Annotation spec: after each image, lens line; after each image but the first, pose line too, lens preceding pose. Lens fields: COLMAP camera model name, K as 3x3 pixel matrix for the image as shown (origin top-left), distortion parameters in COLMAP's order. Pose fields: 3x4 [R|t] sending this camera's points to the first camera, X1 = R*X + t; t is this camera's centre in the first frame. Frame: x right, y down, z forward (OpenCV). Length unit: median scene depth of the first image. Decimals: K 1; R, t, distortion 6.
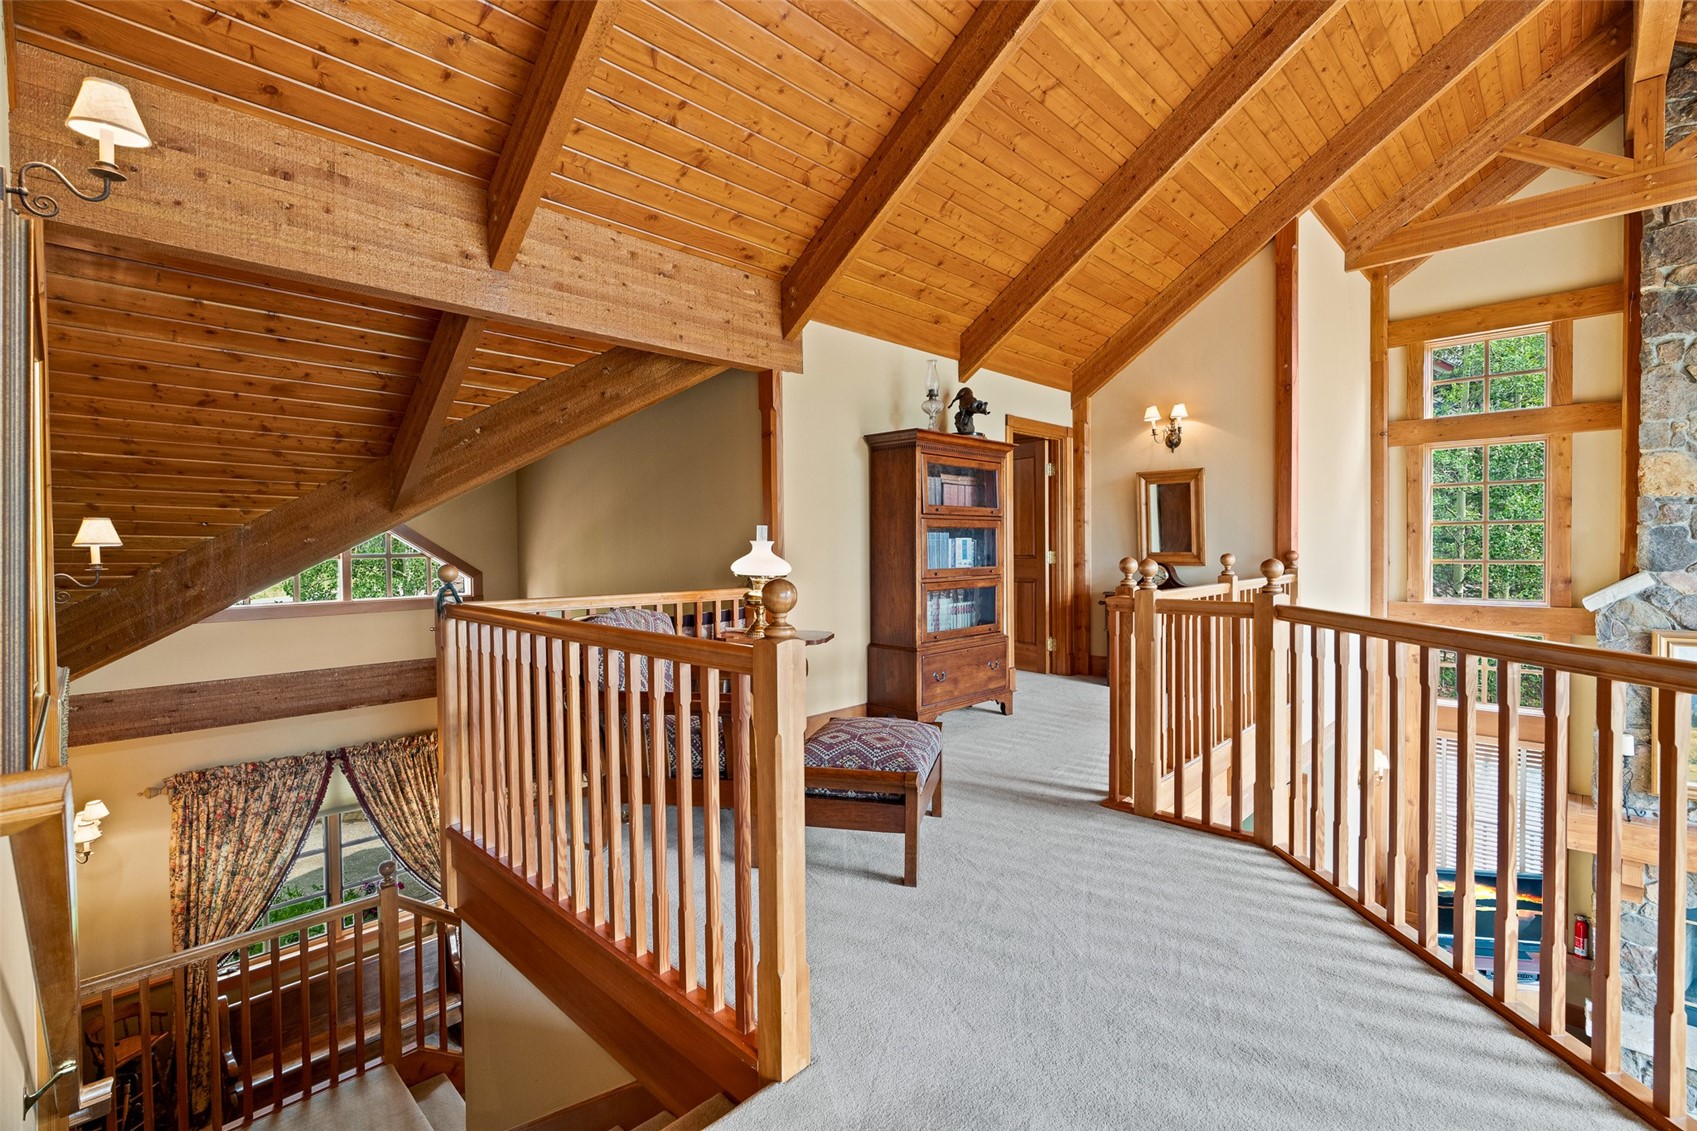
lens RADIAL K [[767.0, 0, 853.6], [0, 767.0, 558.0], [0, 0, 1]] dist [-0.015702, 0.006386]
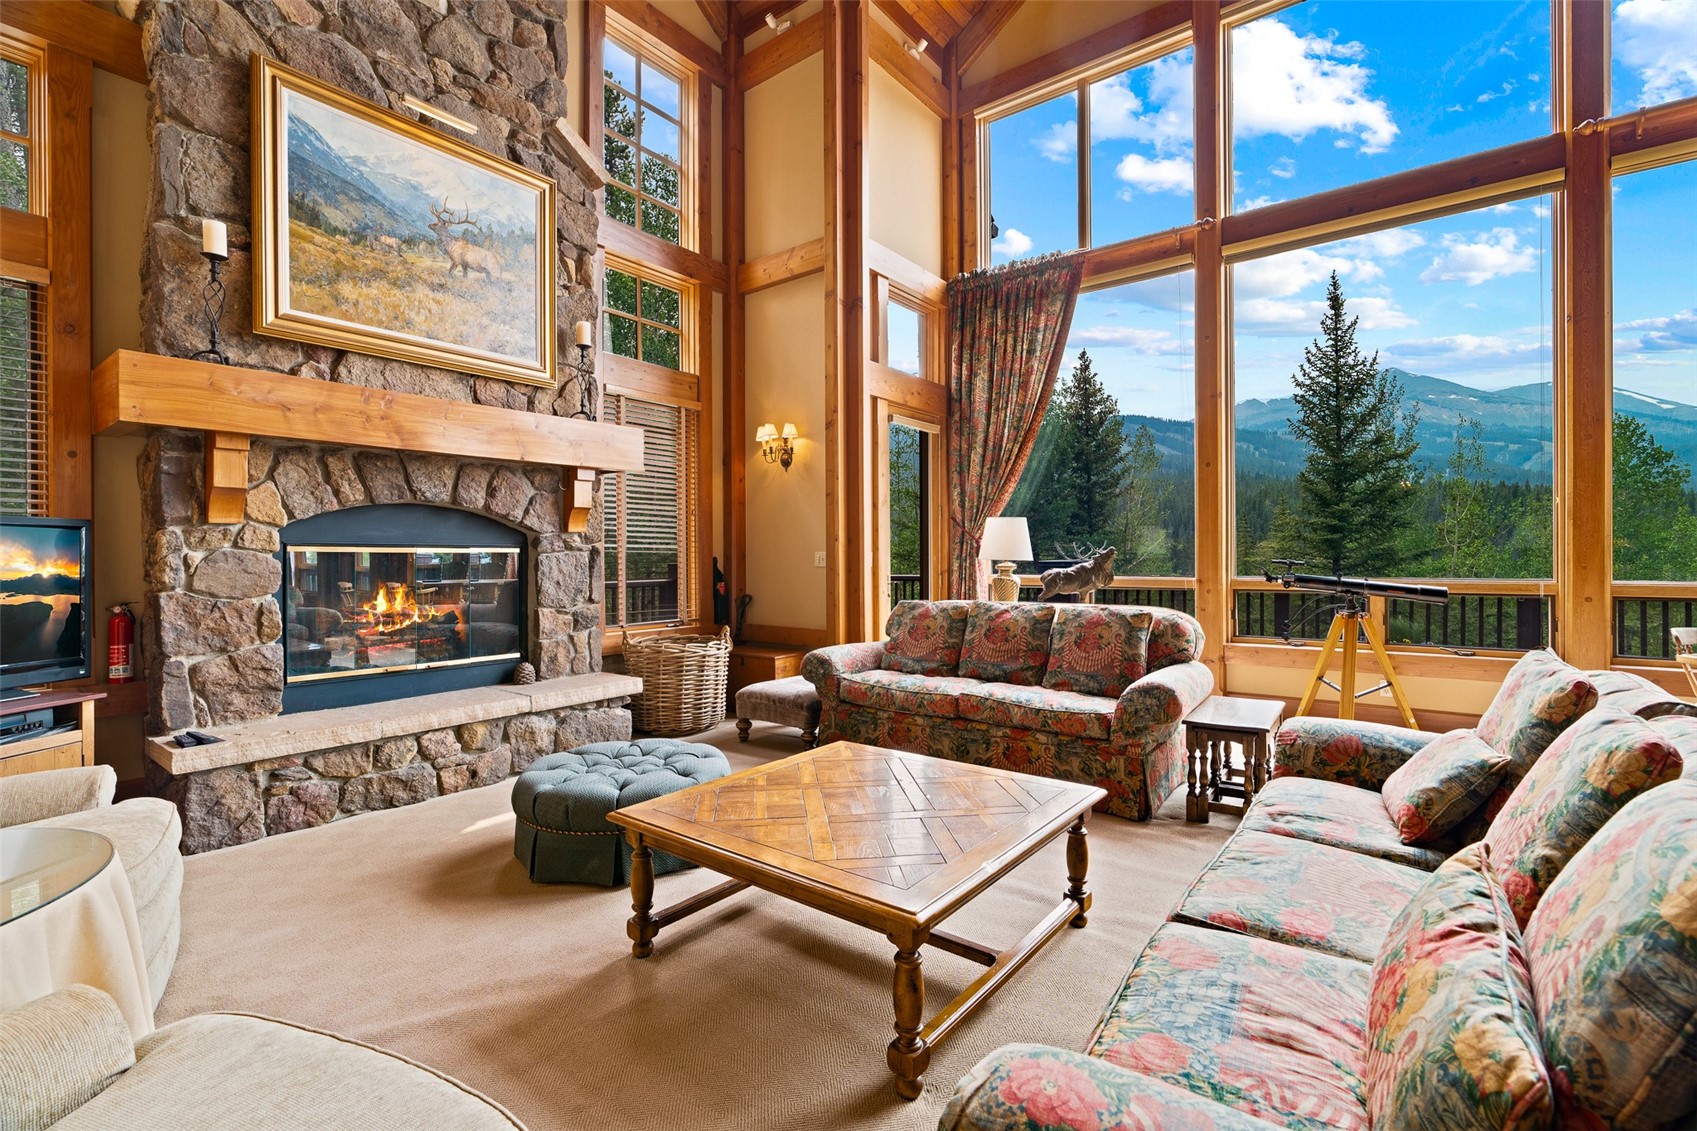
lens RADIAL K [[767.0, 0, 849.4], [0, 767.0, 560.6], [0, 0, 1]] dist [-0.015702, 0.006386]
pose [[-0.119362, 0.009489, 0.992805, 0.408246], [0.027218, 0.999610, -0.006282, 0.499201], [-0.992478, 0.026273, -0.119574, 0.610721]]
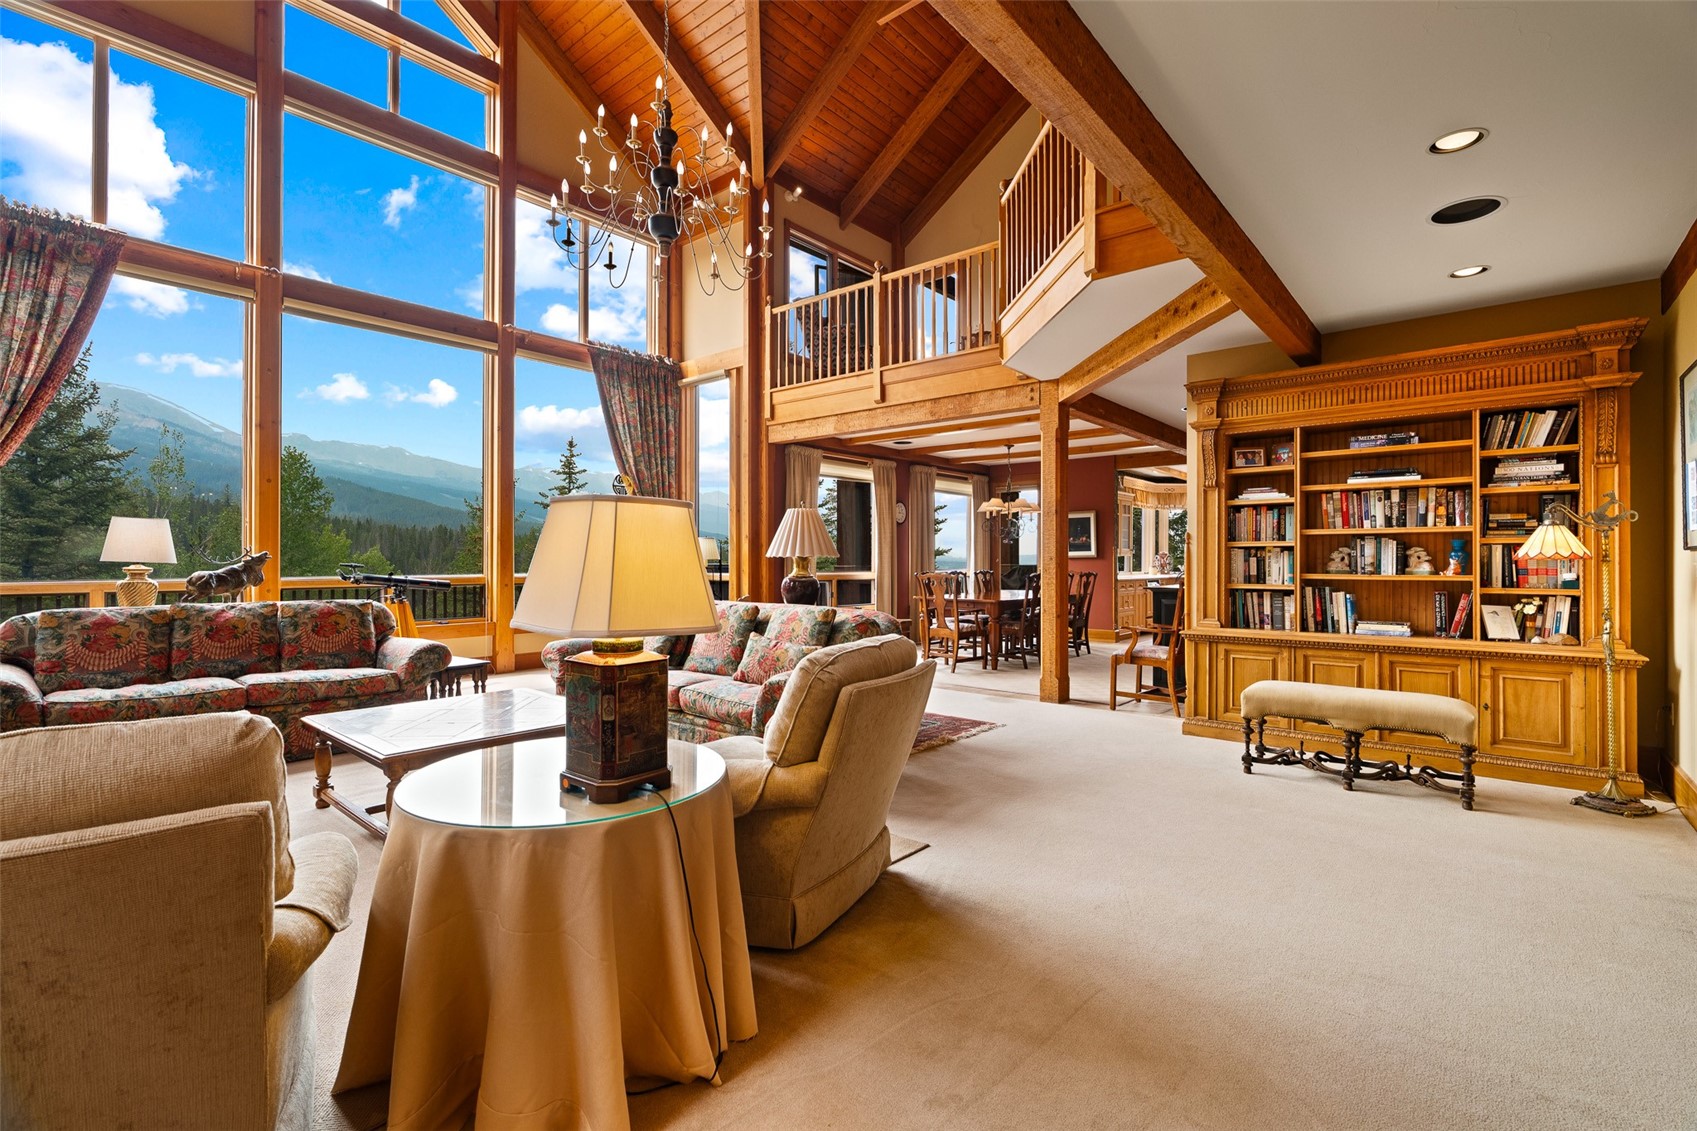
lens RADIAL K [[767.0, 0, 861.7], [0, 767.0, 563.2], [0, 0, 1]] dist [-0.015702, 0.006386]
pose [[-0.996703, 0.010925, -0.080402, 0.536772], [0.009055, 0.999681, 0.023585, 0.486623], [0.080634, 0.022779, -0.996483, 1.194137]]
